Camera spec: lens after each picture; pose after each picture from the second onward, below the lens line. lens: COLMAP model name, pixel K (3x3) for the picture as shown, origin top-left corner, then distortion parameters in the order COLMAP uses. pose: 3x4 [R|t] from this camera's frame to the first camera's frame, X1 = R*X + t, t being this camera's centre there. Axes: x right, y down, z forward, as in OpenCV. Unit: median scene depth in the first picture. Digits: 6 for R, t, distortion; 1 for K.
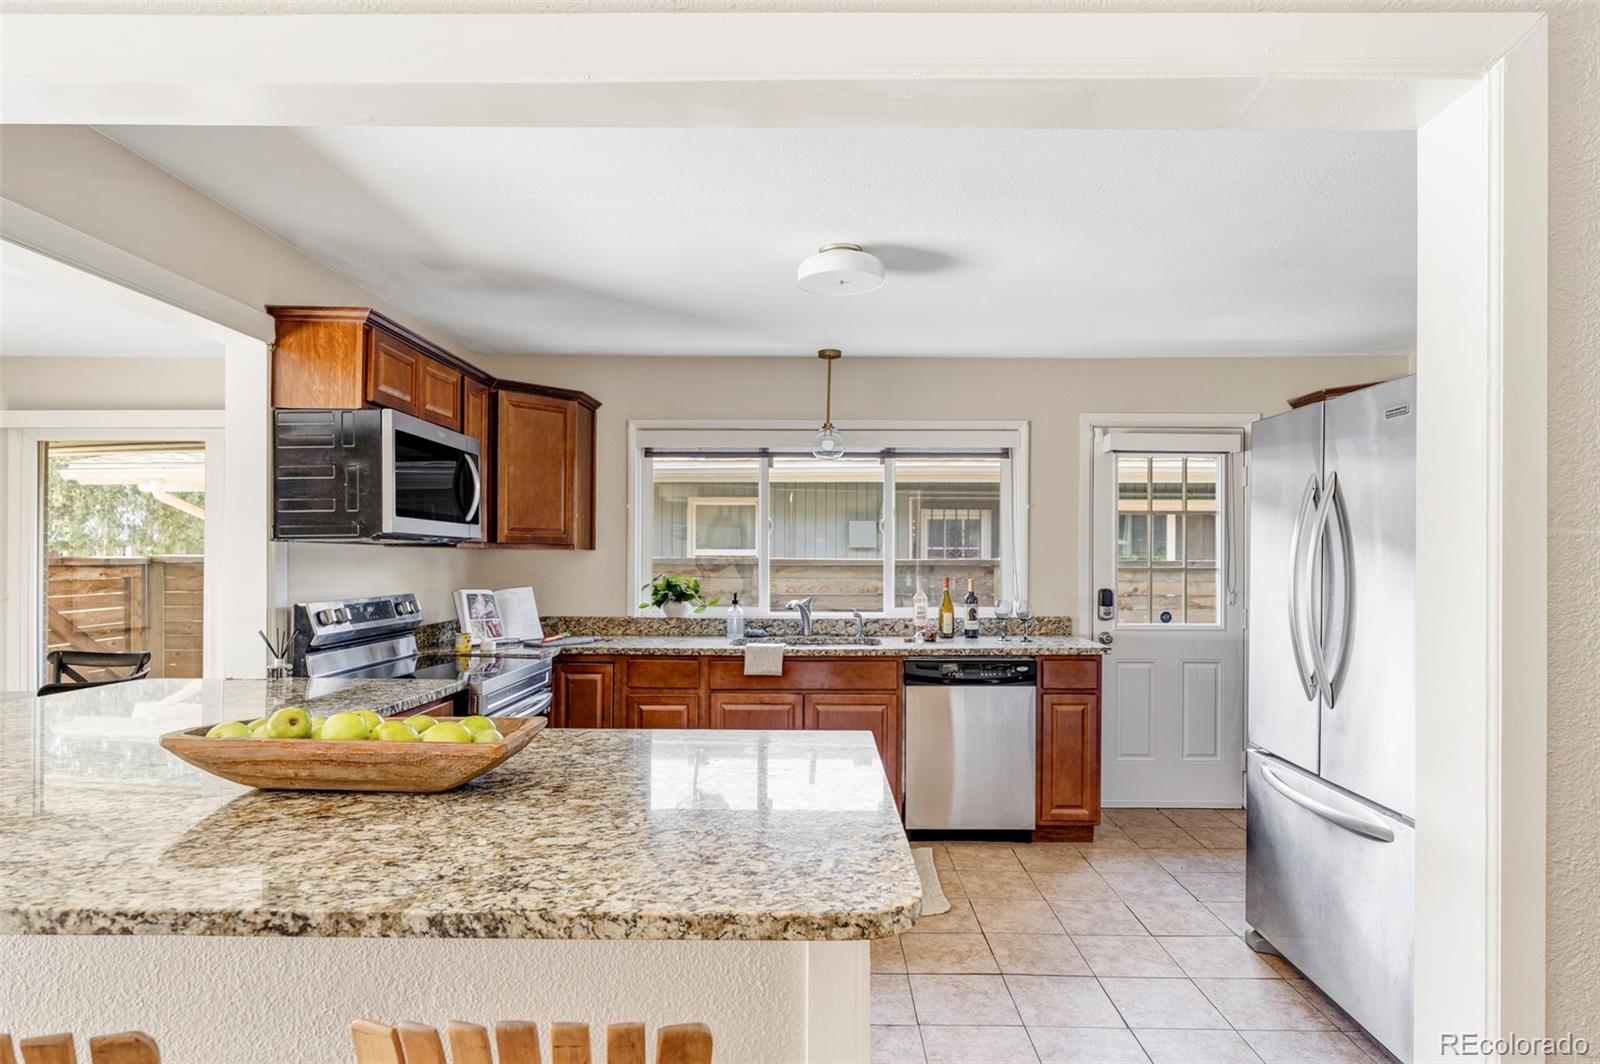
lens RADIAL K [[892.6, 0, 798.9], [0, 892.6, 546.1], [0, 0, 1]] dist [-0.007278, 0.003211]
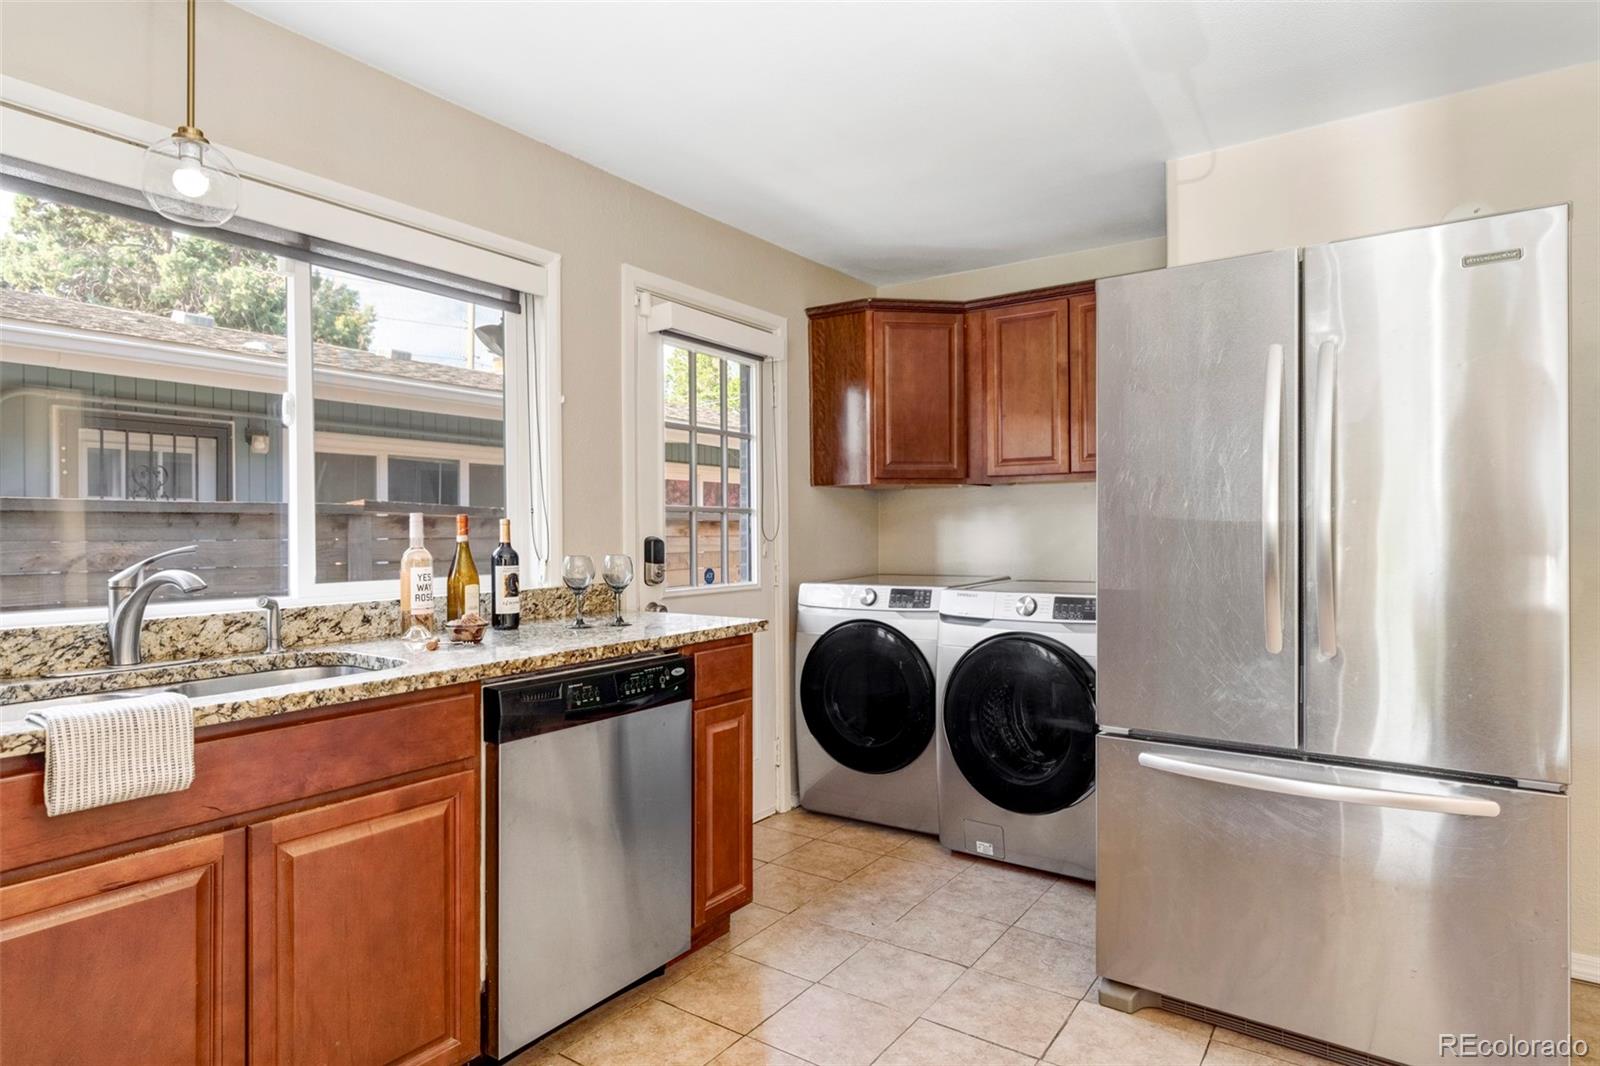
lens RADIAL K [[892.6, 0, 804.9], [0, 892.6, 535.0], [0, 0, 1]] dist [-0.007278, 0.003211]
pose [[0.545751, -0.006732, 0.837920, -0.157647], [0.002192, 0.999976, 0.006606, 0.043888], [-0.837944, -0.001768, 0.545753, 0.569066]]
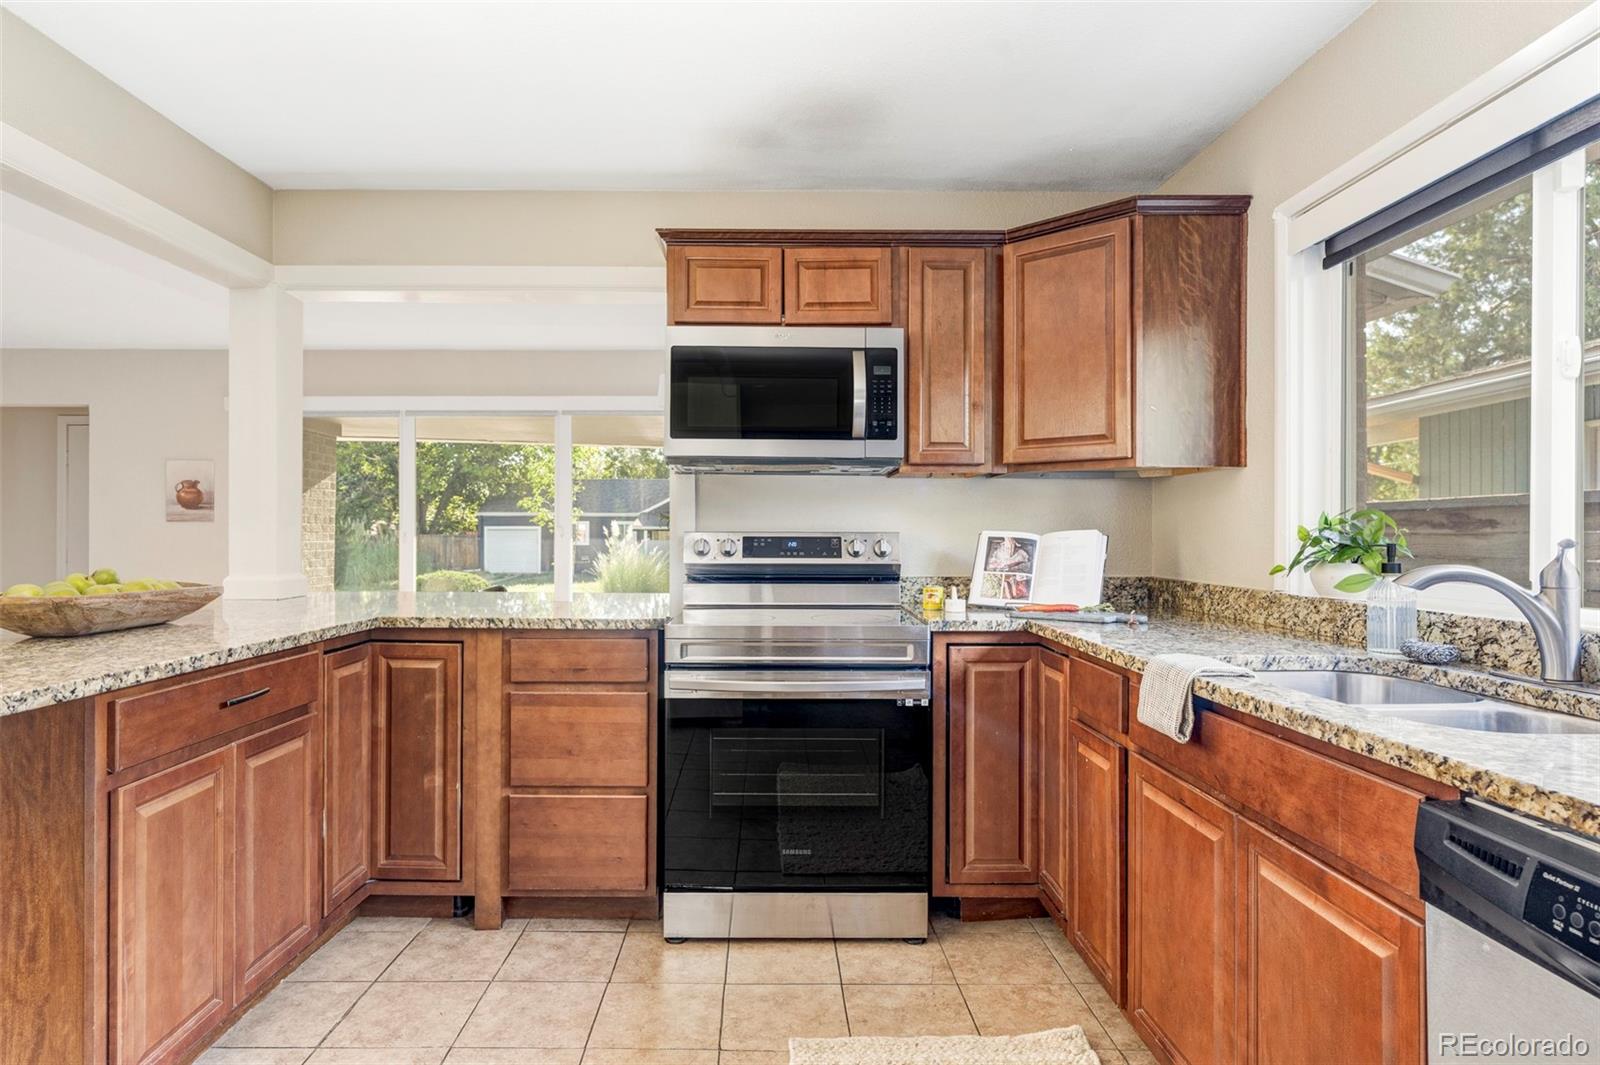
lens RADIAL K [[892.6, 0, 753.2], [0, 892.6, 531.5], [0, 0, 1]] dist [-0.007278, 0.003211]
pose [[0.011973, -0.005815, -0.999911, 0.336300], [0.006418, 0.999963, -0.005738, 0.048562], [0.999908, -0.006349, 0.012009, 0.736972]]
